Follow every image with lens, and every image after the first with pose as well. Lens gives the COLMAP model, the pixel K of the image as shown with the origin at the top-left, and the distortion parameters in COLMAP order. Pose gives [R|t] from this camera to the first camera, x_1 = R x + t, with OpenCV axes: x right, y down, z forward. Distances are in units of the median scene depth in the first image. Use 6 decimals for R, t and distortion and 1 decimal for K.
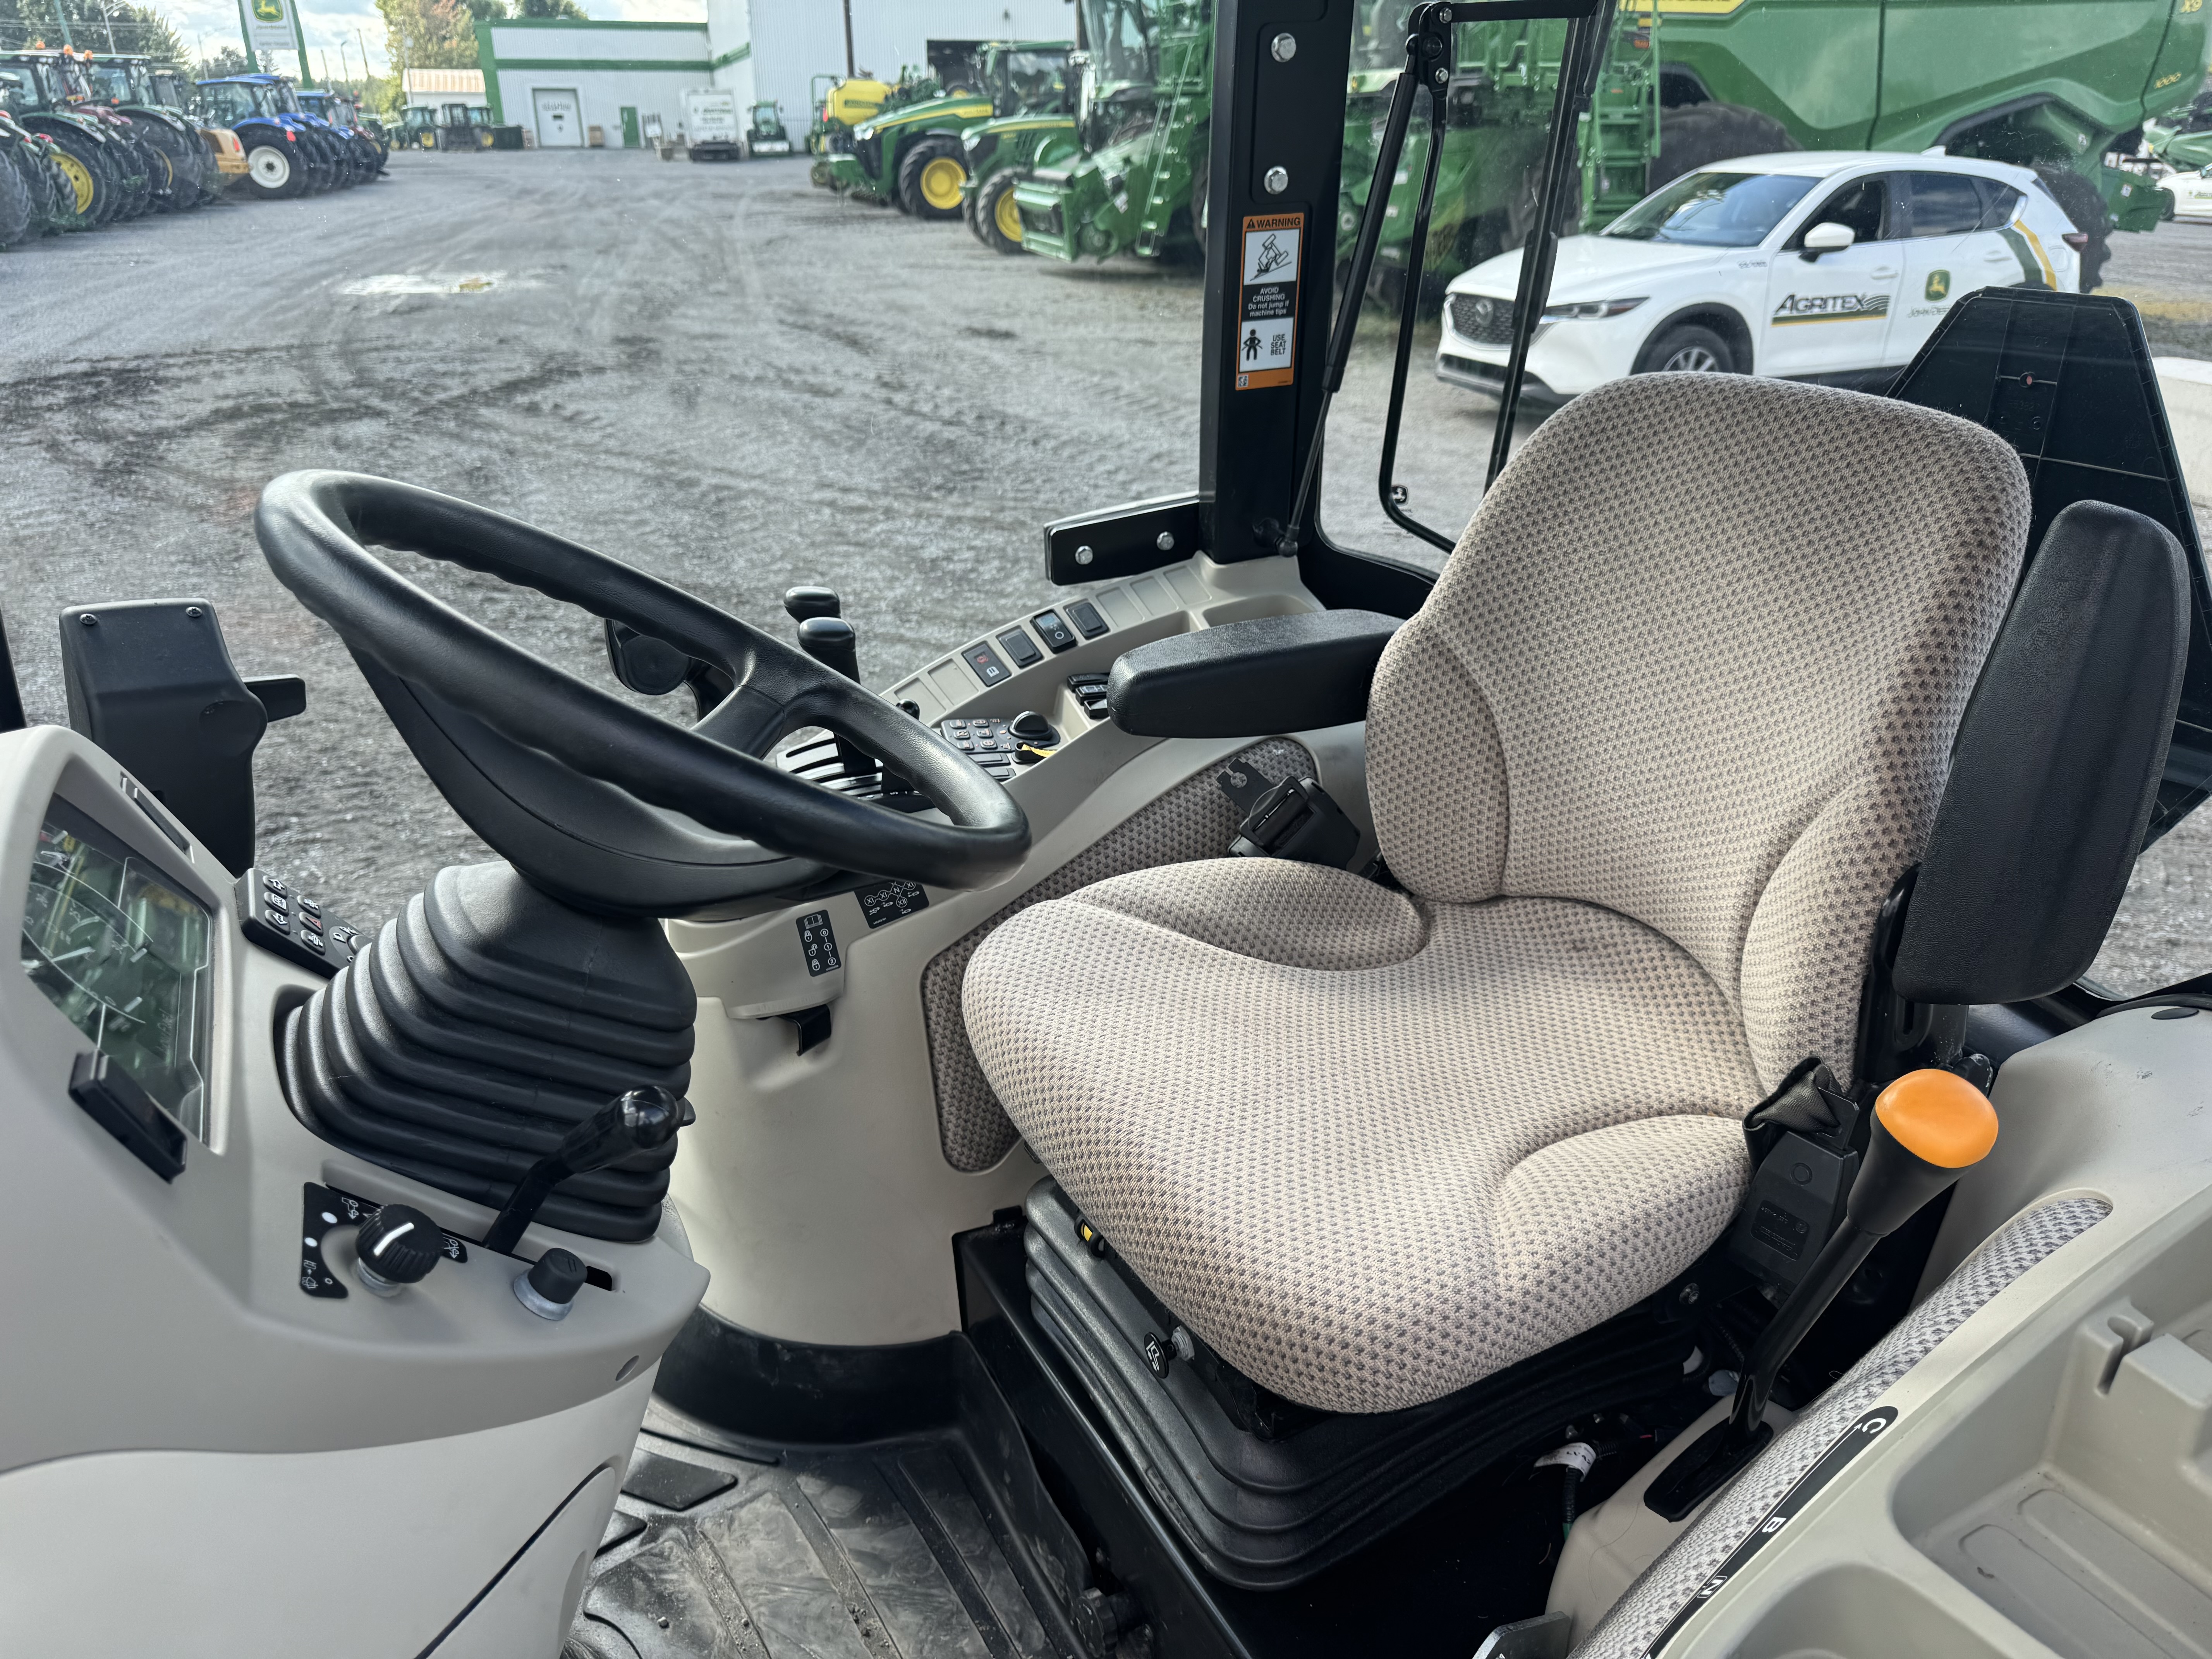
lens RADIAL K [[1545.1, 0, 1118.6], [0, 1545.1, 799.7], [0, 0, 1]] dist [0.070954, -0.075484]
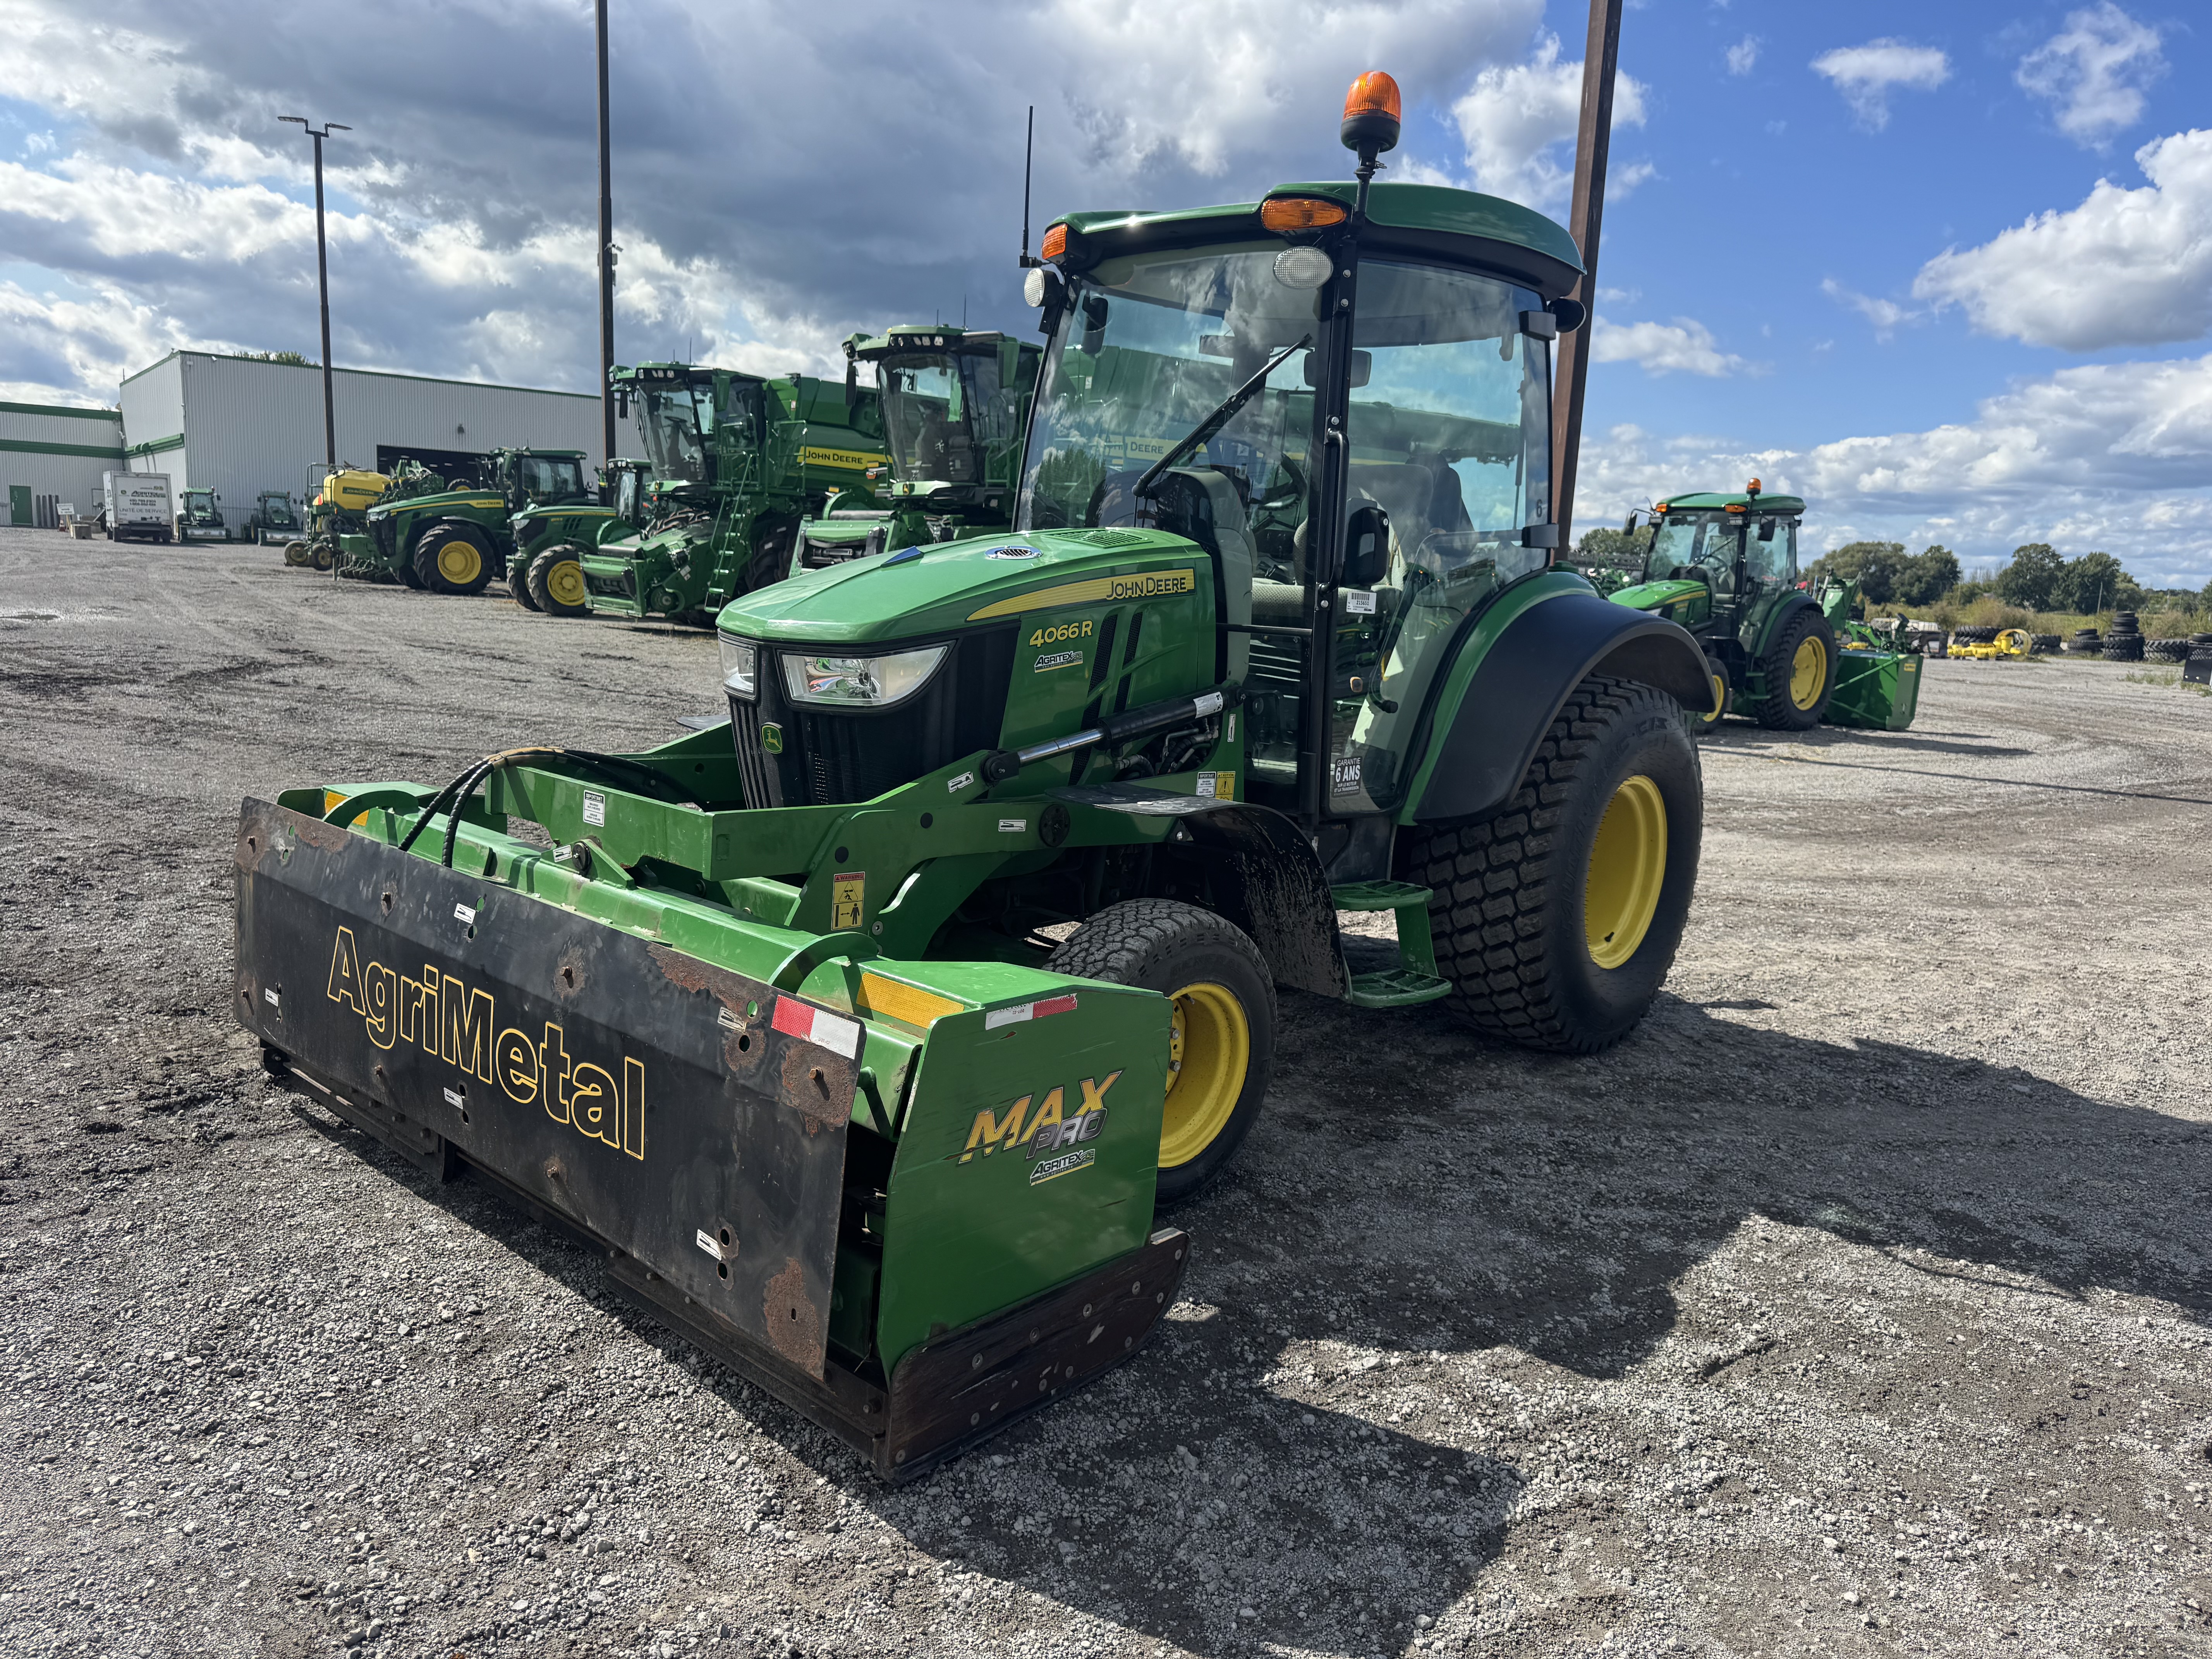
lens RADIAL K [[1551.5, 0, 1106.0], [0, 1551.5, 829.5], [0, 0, 1]] dist [0.069790, -0.092366]
pose [[0.937429, -0.006993, 0.348105, -0.110405], [0.088368, 0.971840, -0.218446, 0.094494], [-0.336775, 0.235539, 0.911649, -0.147370]]
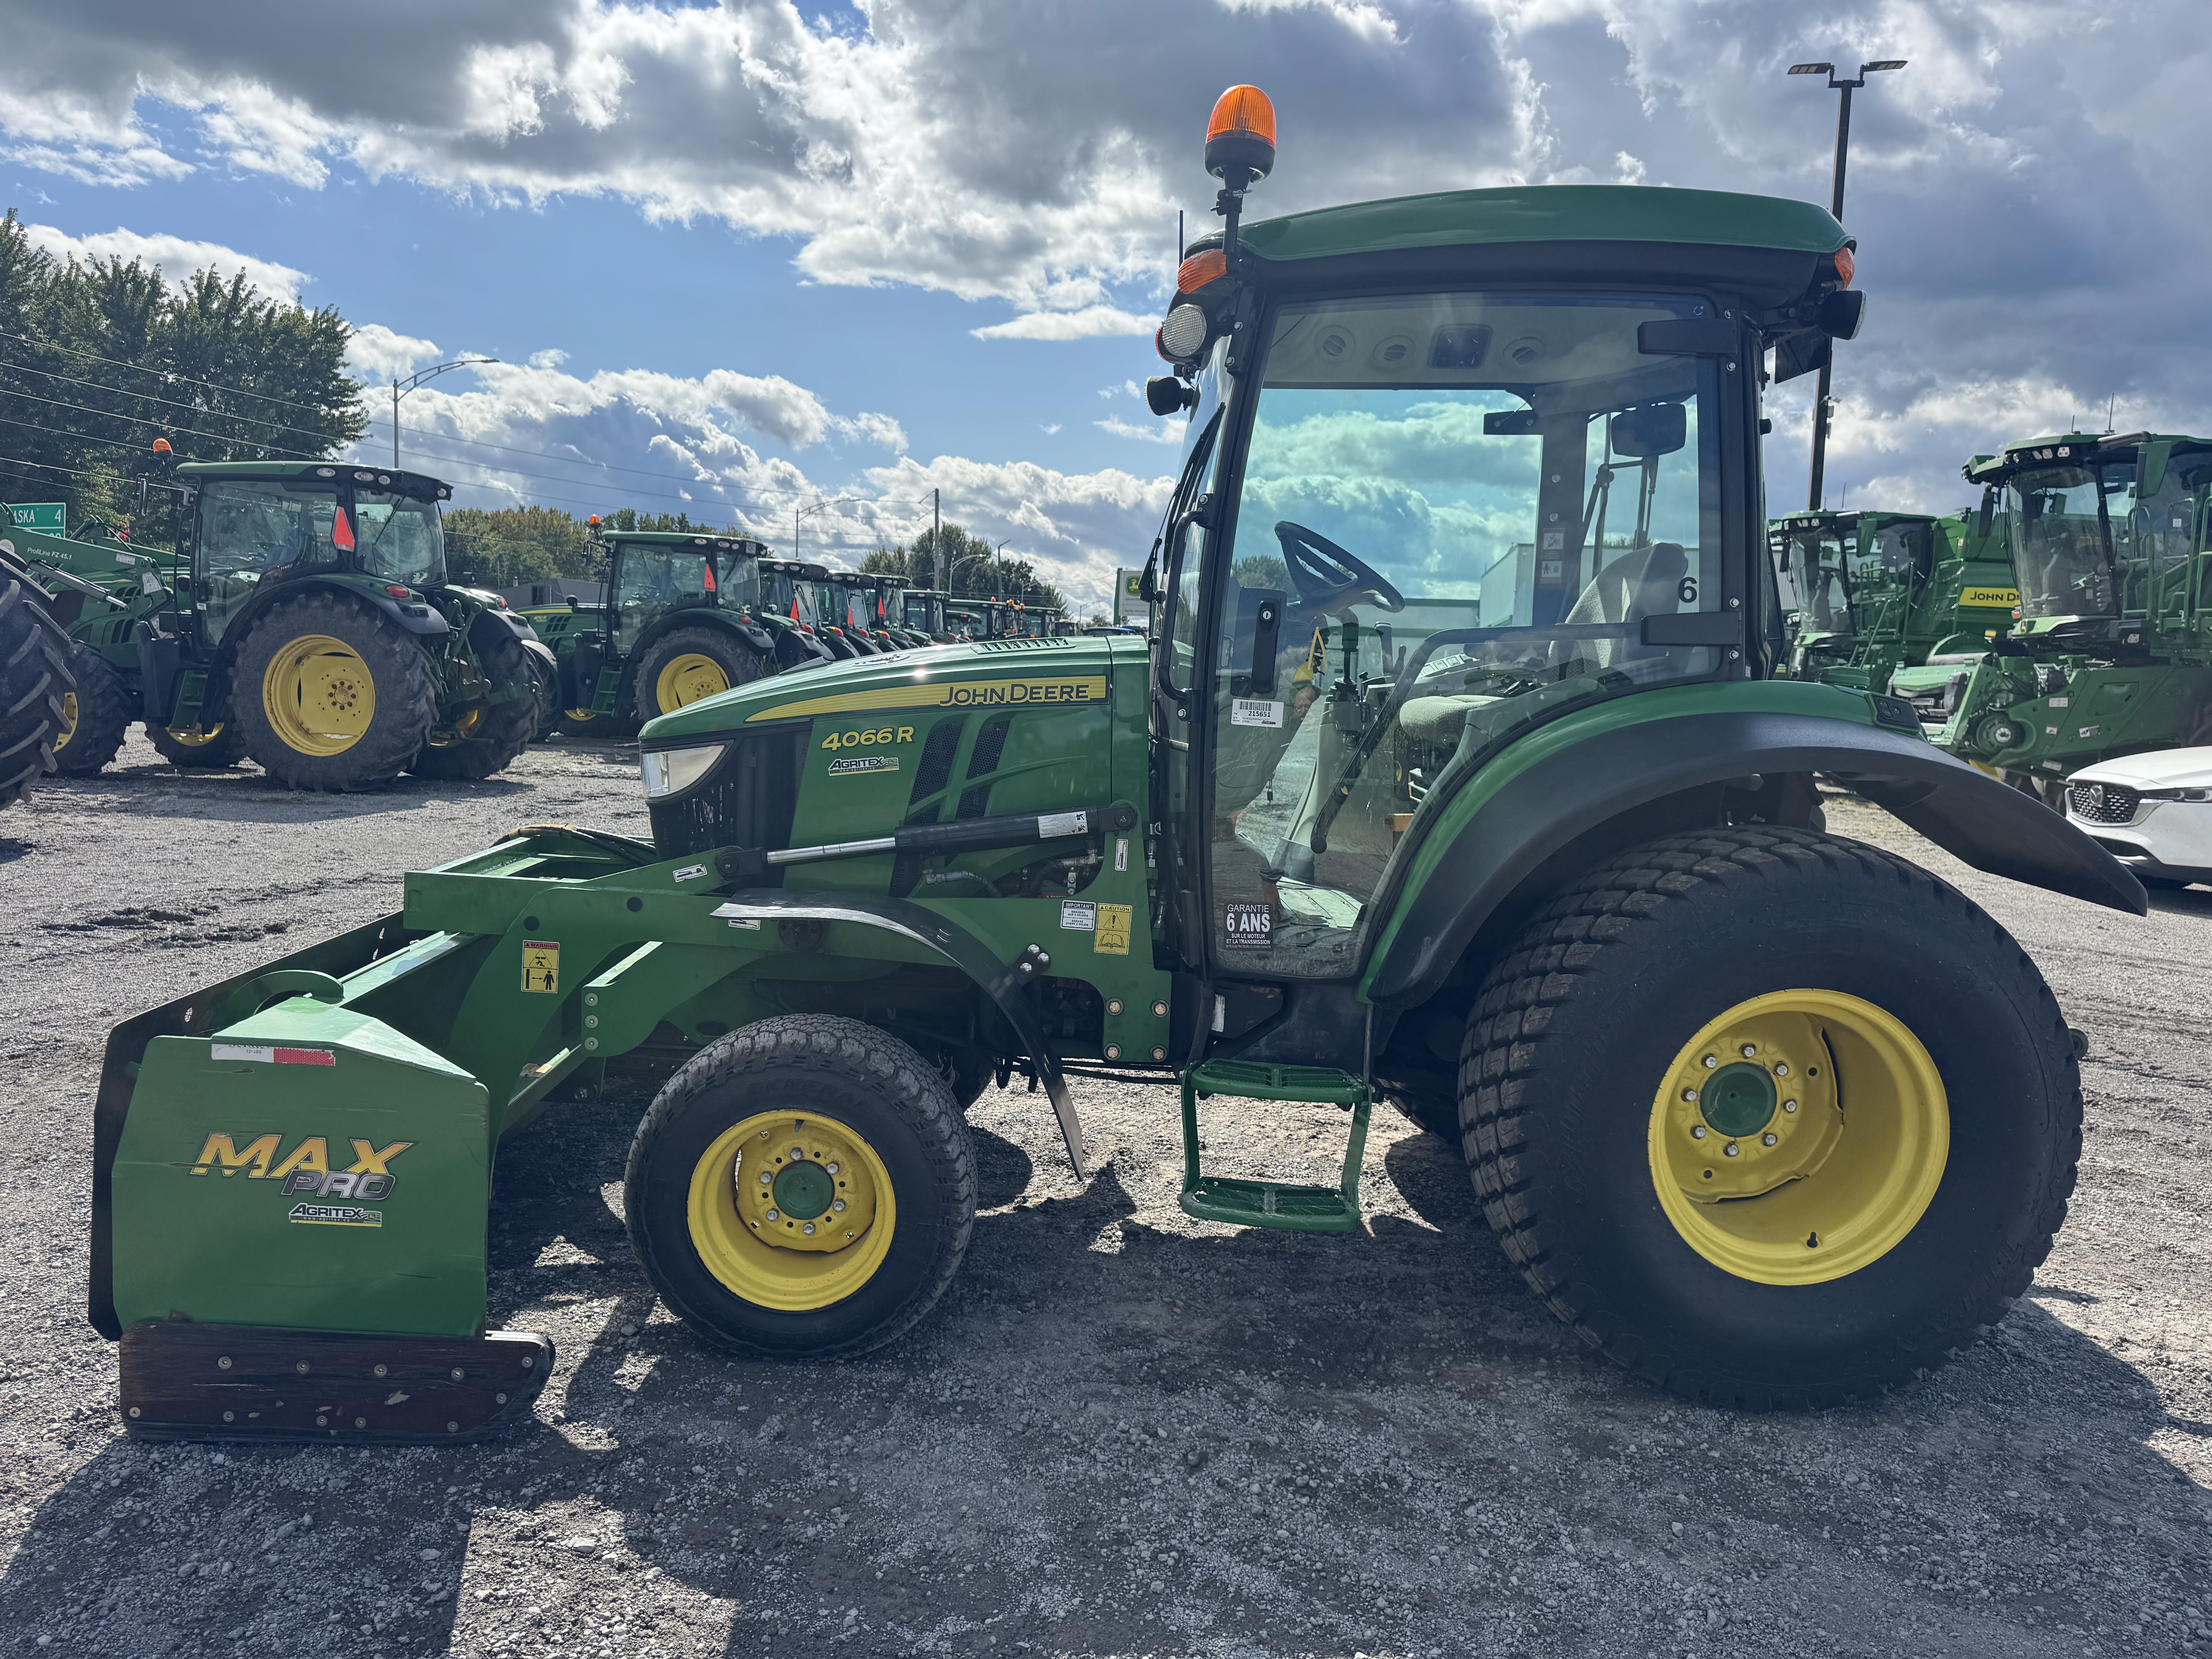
lens RADIAL K [[1559.9, 0, 1098.5], [0, 1559.9, 793.8], [0, 0, 1]] dist [0.000862, 0.001429]
pose [[0.890670, 0.069390, -0.449323, 0.050056], [-0.215850, 0.934341, -0.283576, 0.082858], [0.400144, 0.349559, 0.847168, -0.125510]]
